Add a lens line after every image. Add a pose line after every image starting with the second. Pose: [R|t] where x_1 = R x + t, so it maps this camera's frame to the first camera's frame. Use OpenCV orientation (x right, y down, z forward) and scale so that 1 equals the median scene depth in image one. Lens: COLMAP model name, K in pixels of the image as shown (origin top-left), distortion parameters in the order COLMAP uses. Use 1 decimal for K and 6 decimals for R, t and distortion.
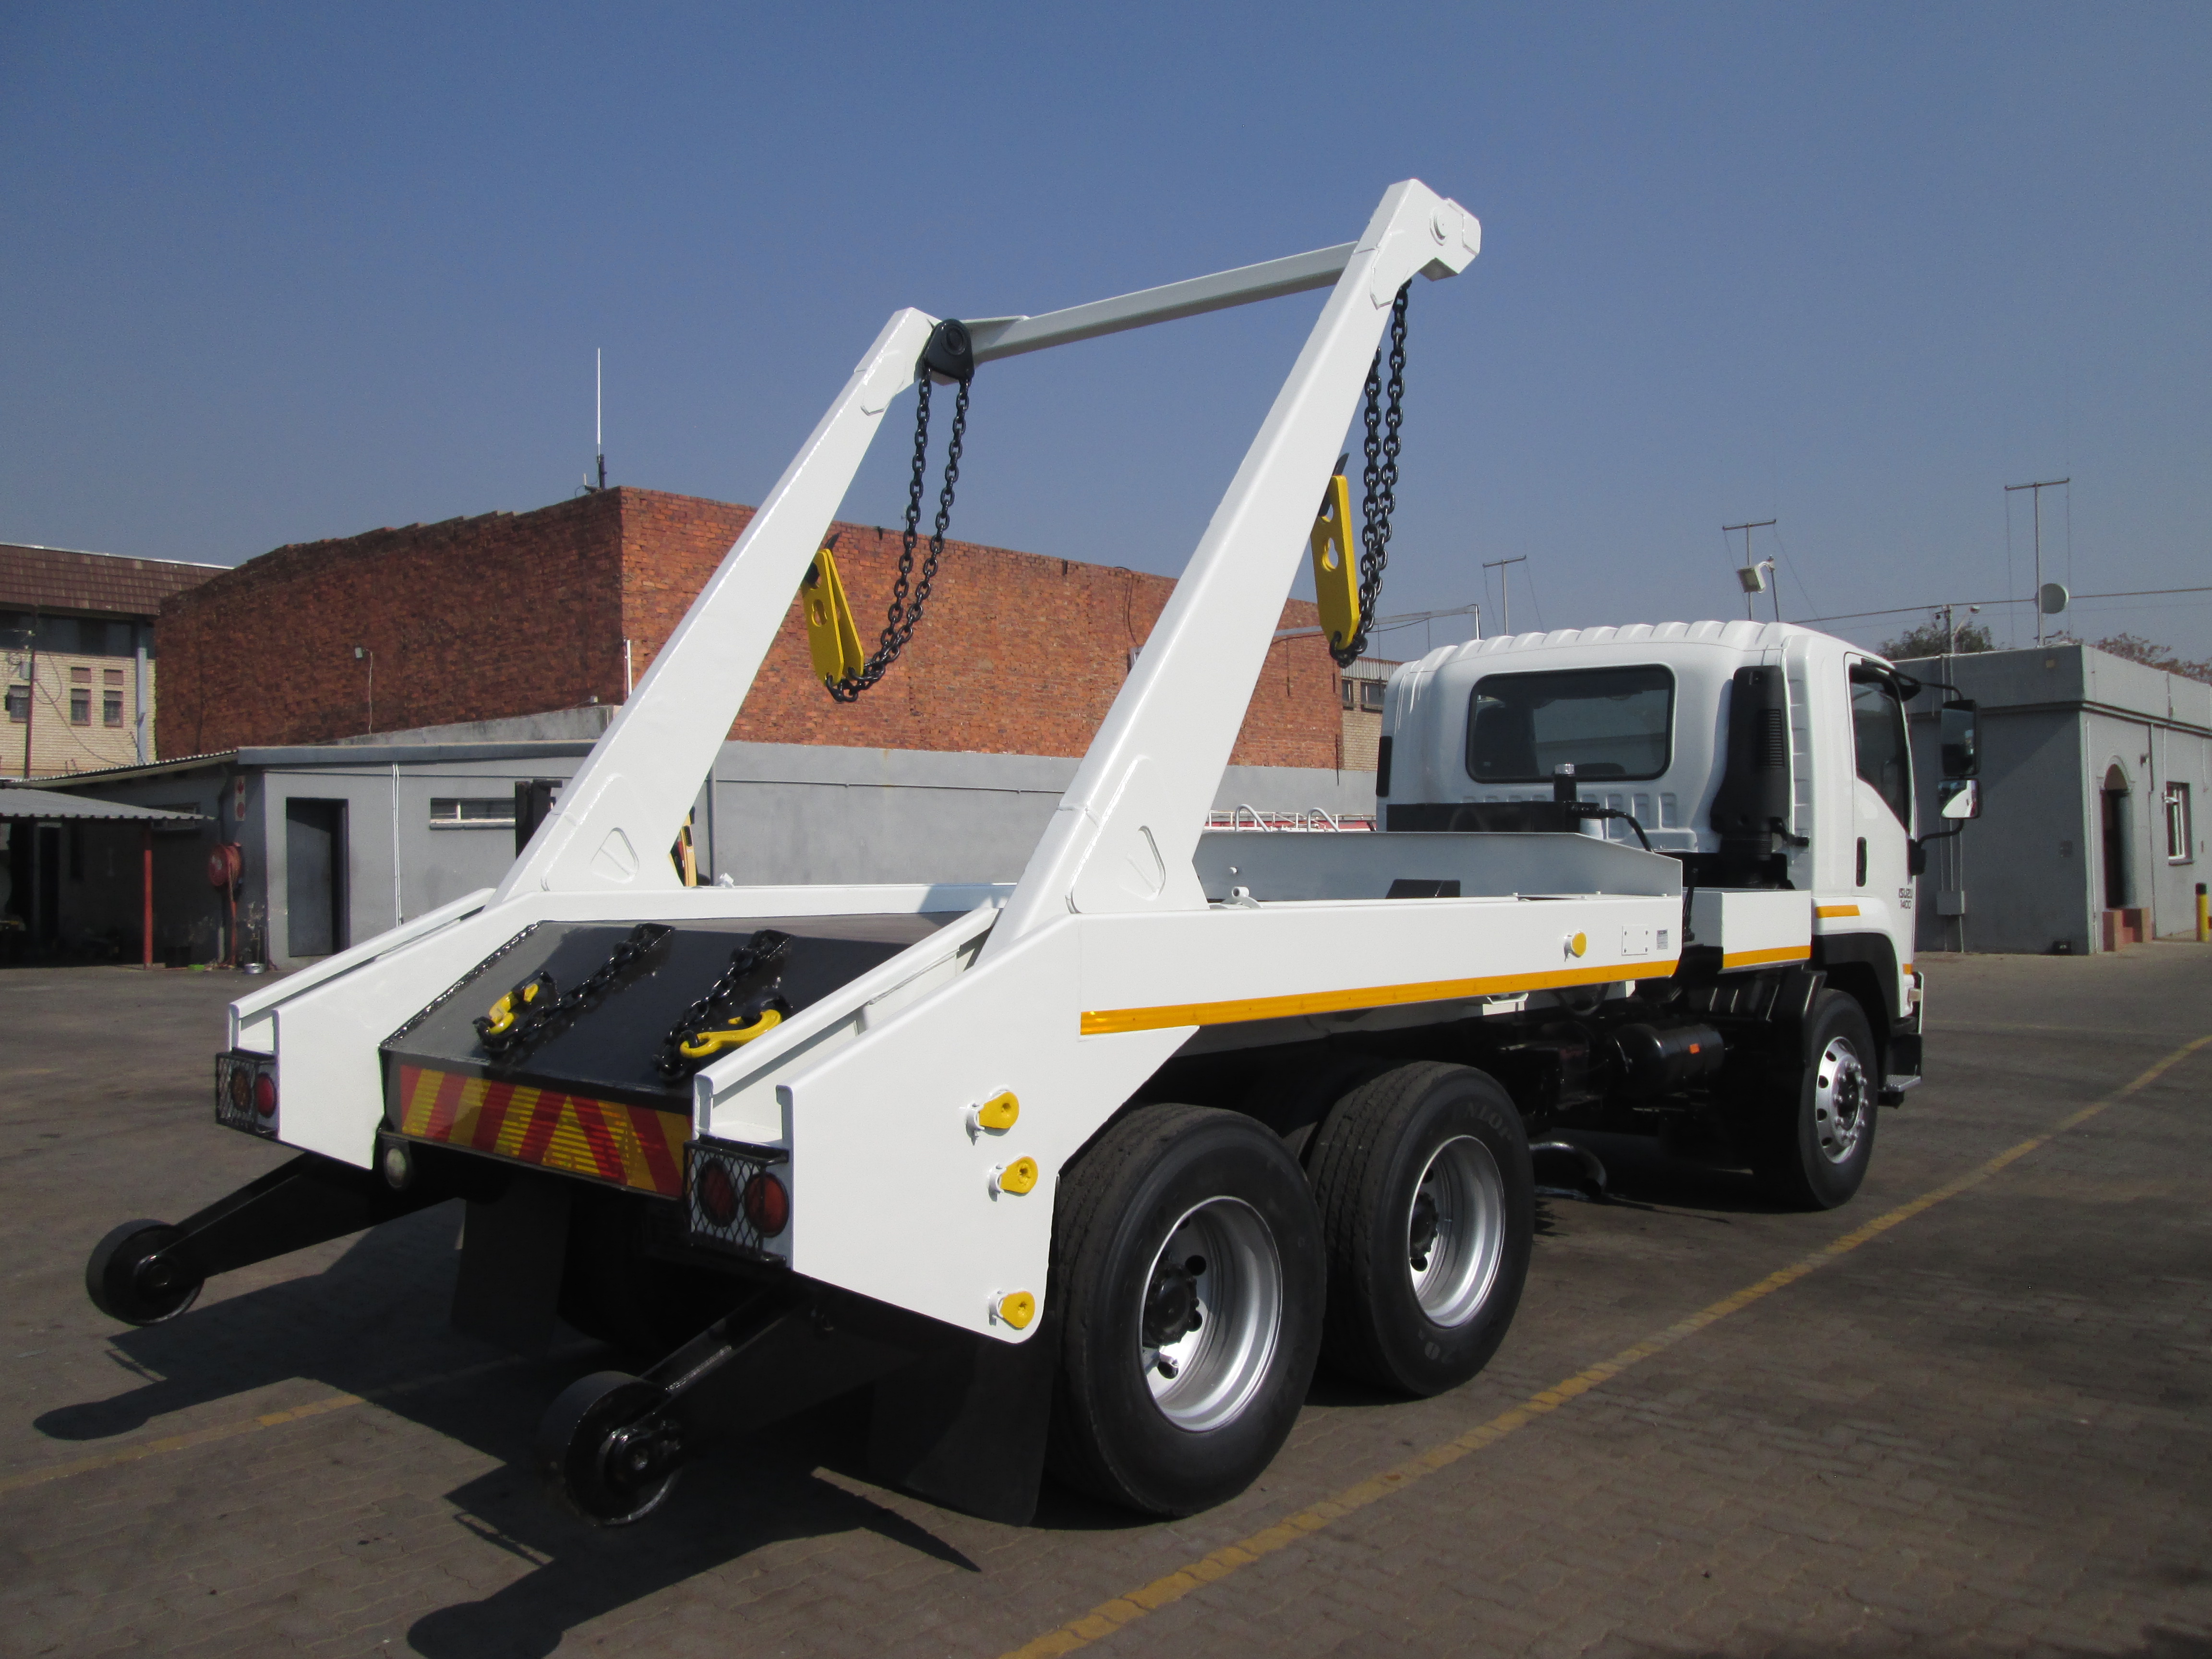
lens RADIAL K [[1828.7, 0, 1062.9], [0, 1828.7, 826.8], [0, 0, 1]] dist [-0.039538, 0.002449]
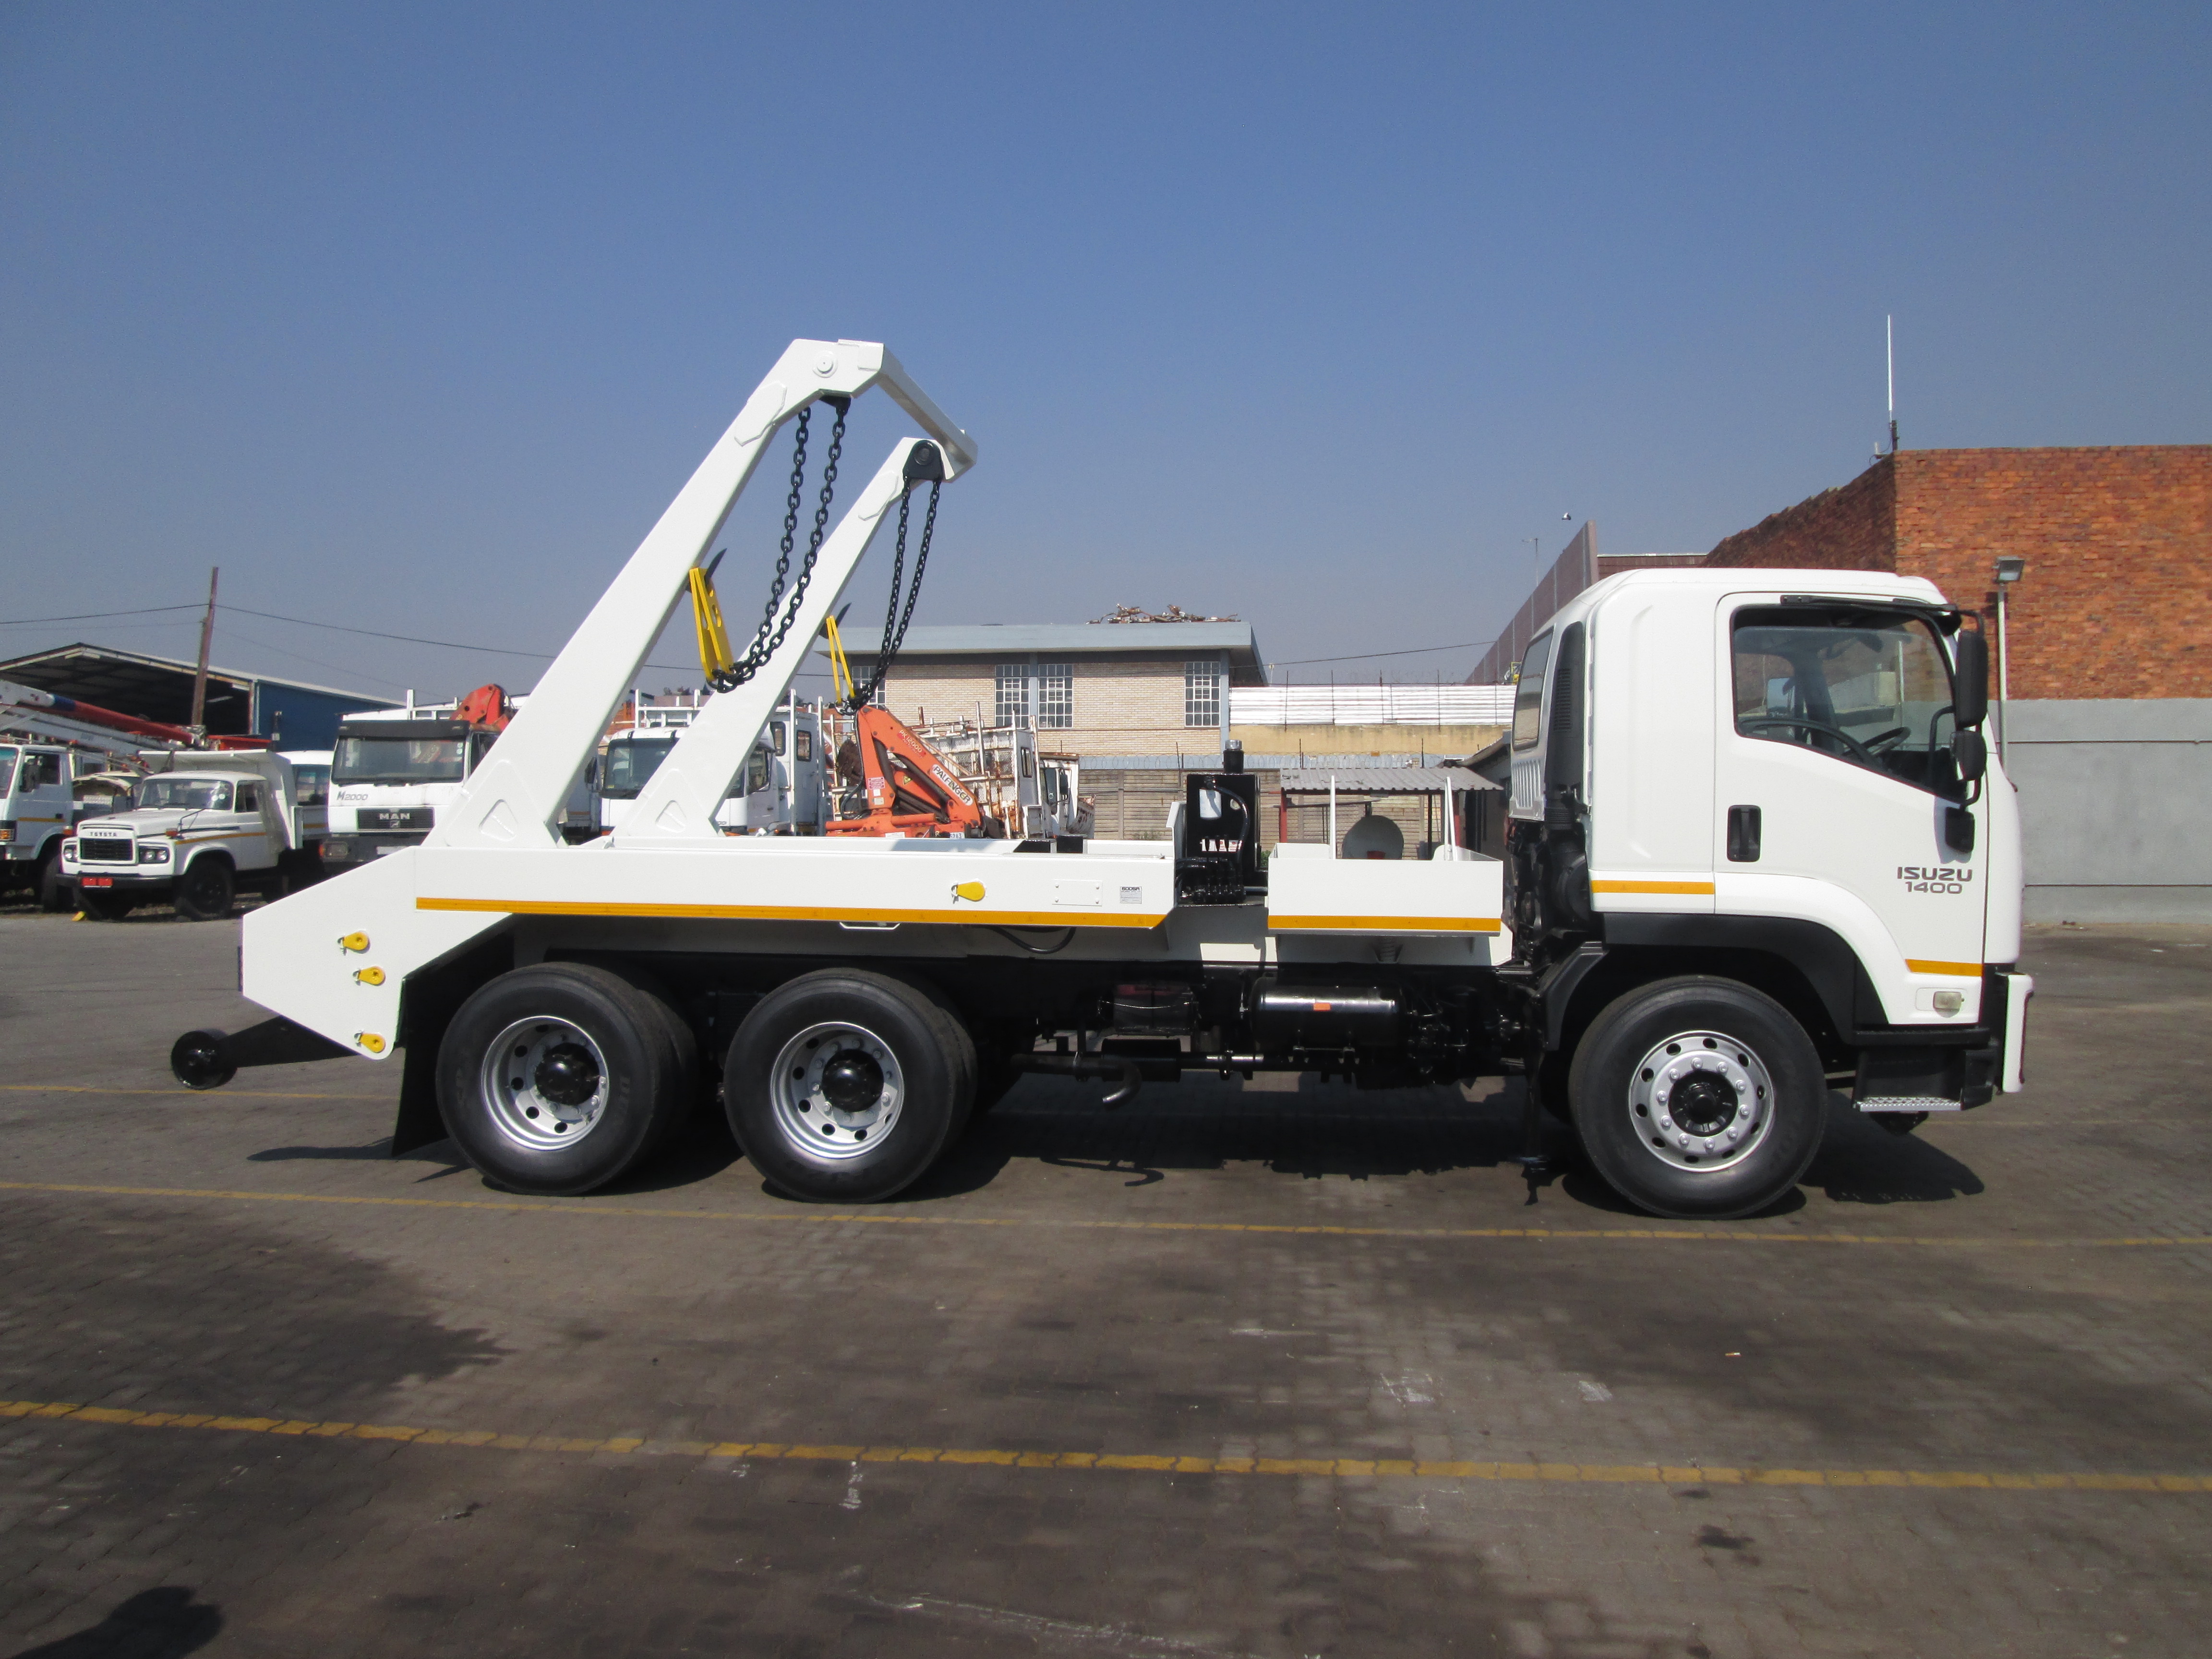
lens RADIAL K [[1788.3, 0, 1106.0], [0, 1788.3, 829.5], [0, 0, 1]] dist [-0.049612, 0.007010]
pose [[0.557290, 0.011669, -0.830236, 0.318152], [0.007014, 0.999799, 0.018760, -0.000054], [0.830288, -0.016278, 0.557097, 0.091486]]
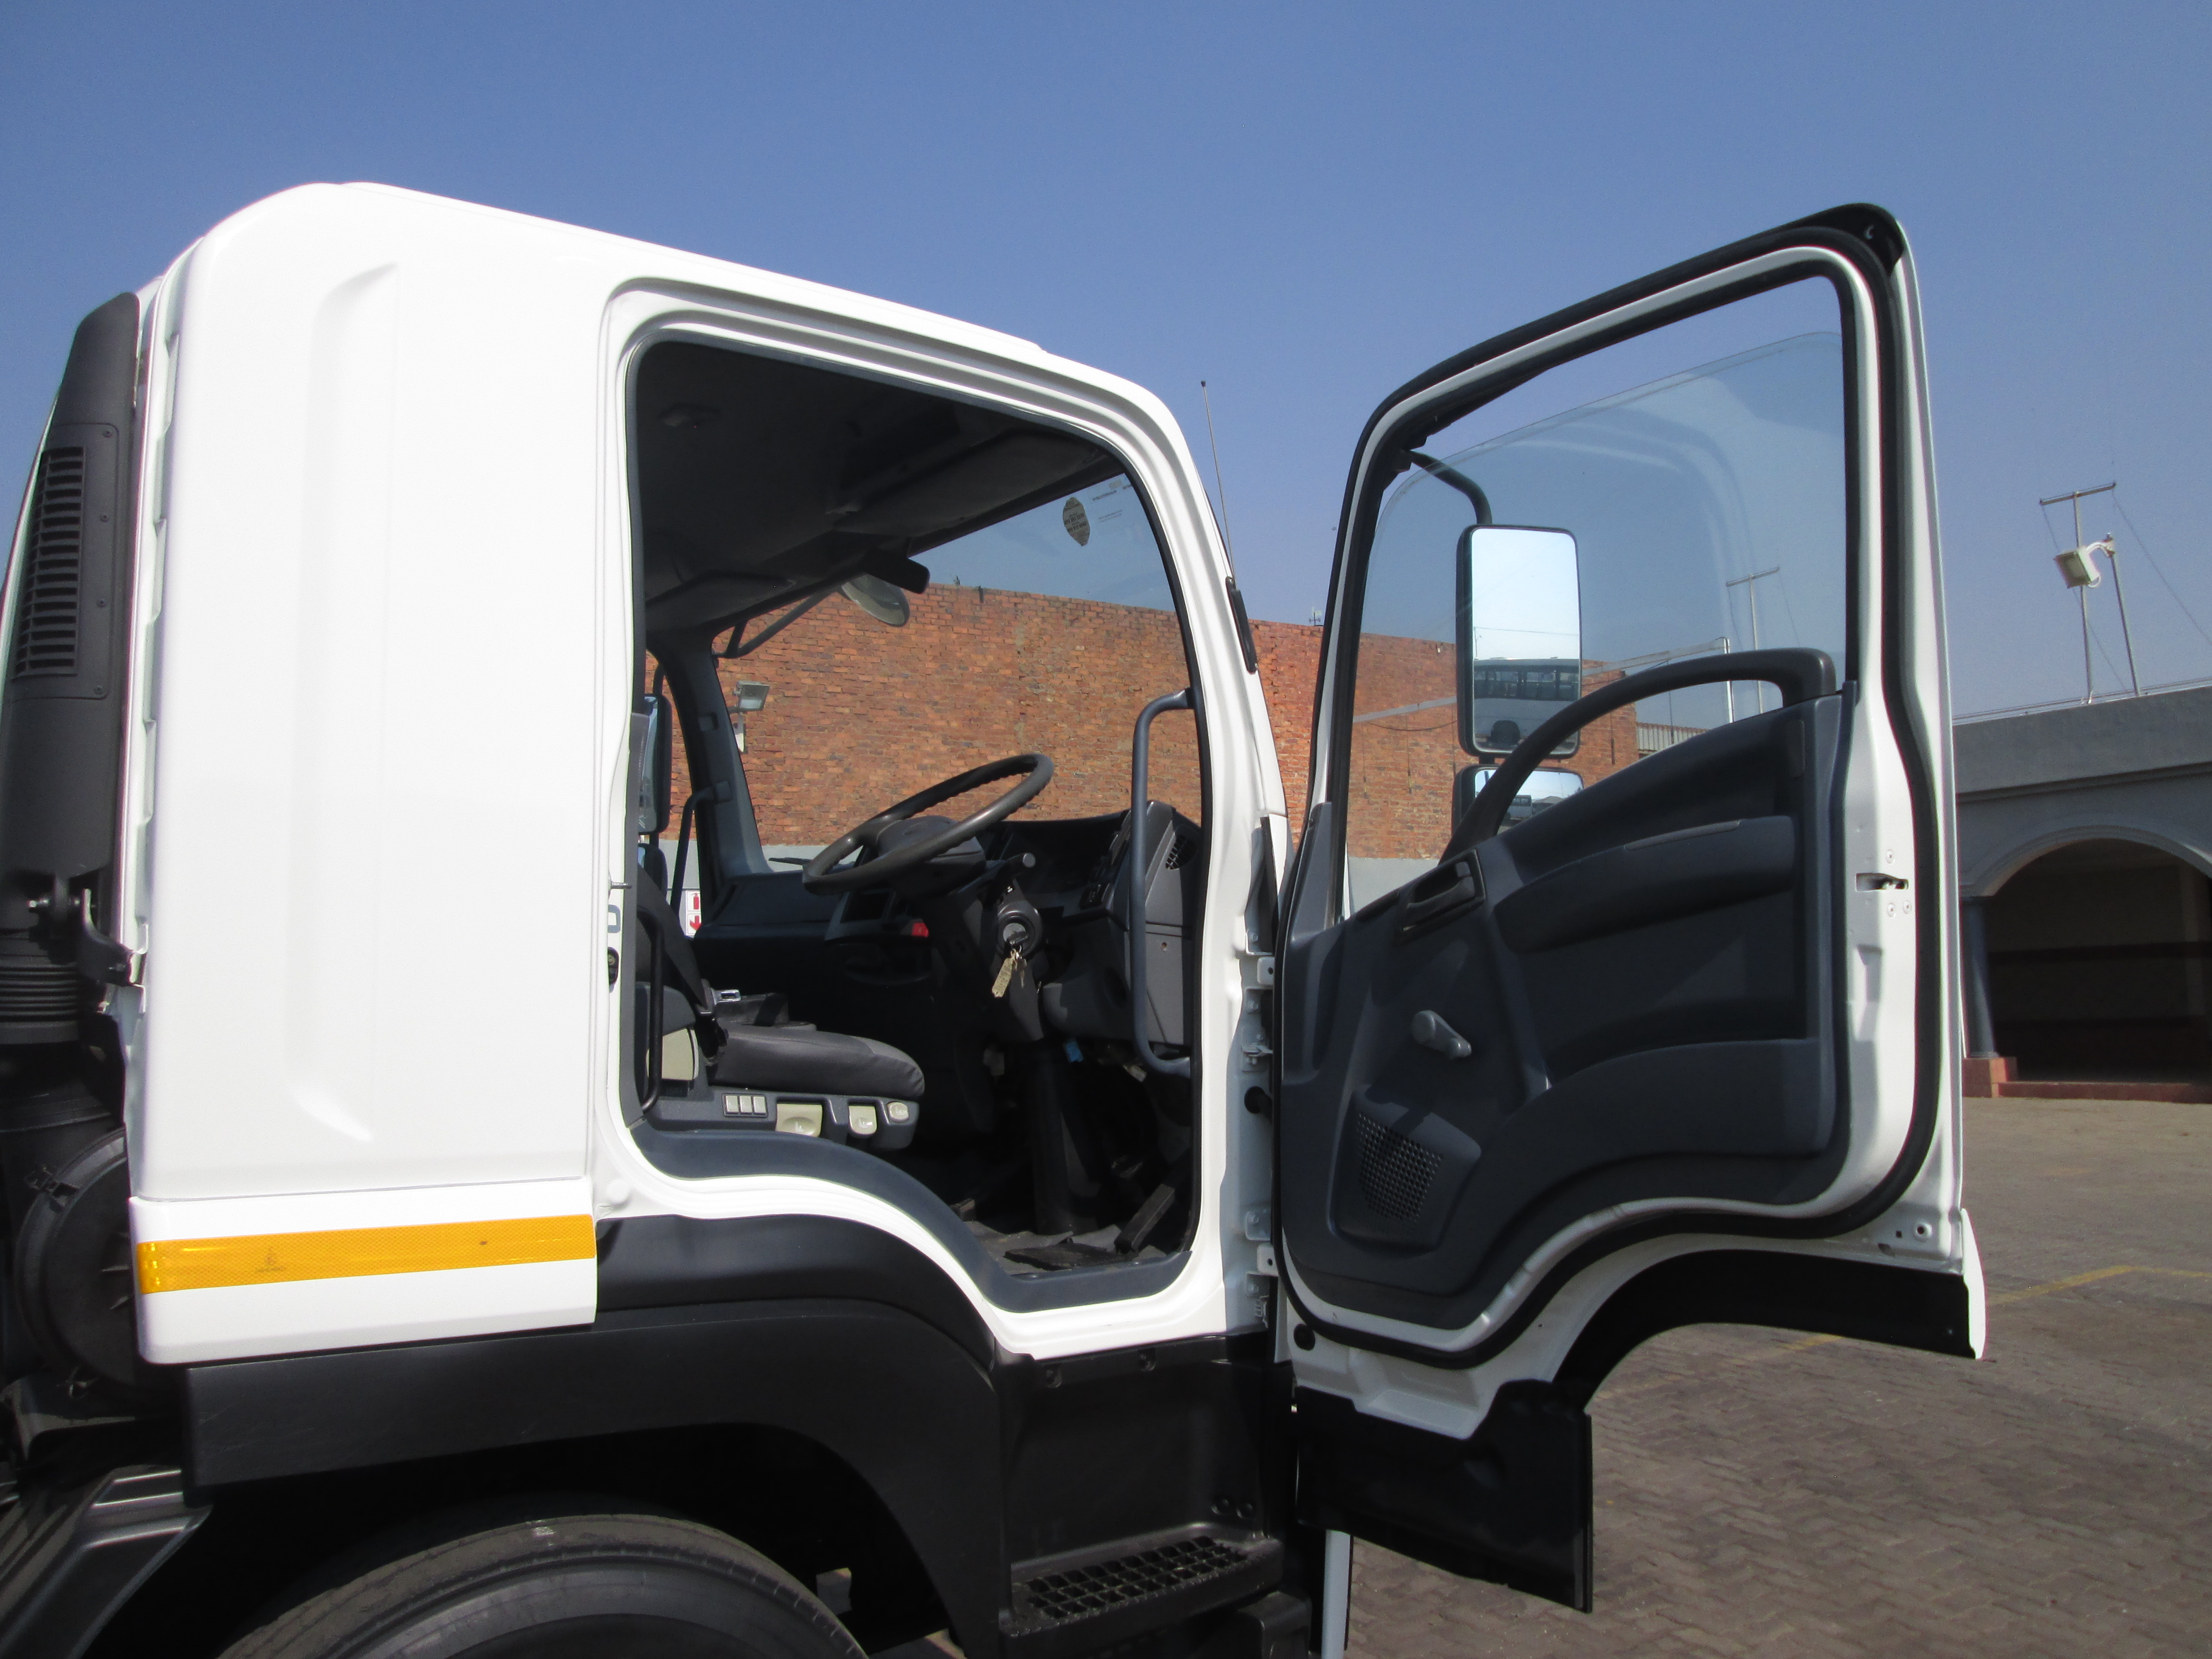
lens RADIAL K [[1788.3, 0, 1106.0], [0, 1788.3, 829.5], [0, 0, 1]] dist [-0.049612, 0.007010]
pose [[0.964465, -0.028929, -0.262622, 0.186764], [0.012331, 0.997833, -0.064629, 0.002070], [0.263923, 0.059094, 0.962732, 0.249660]]
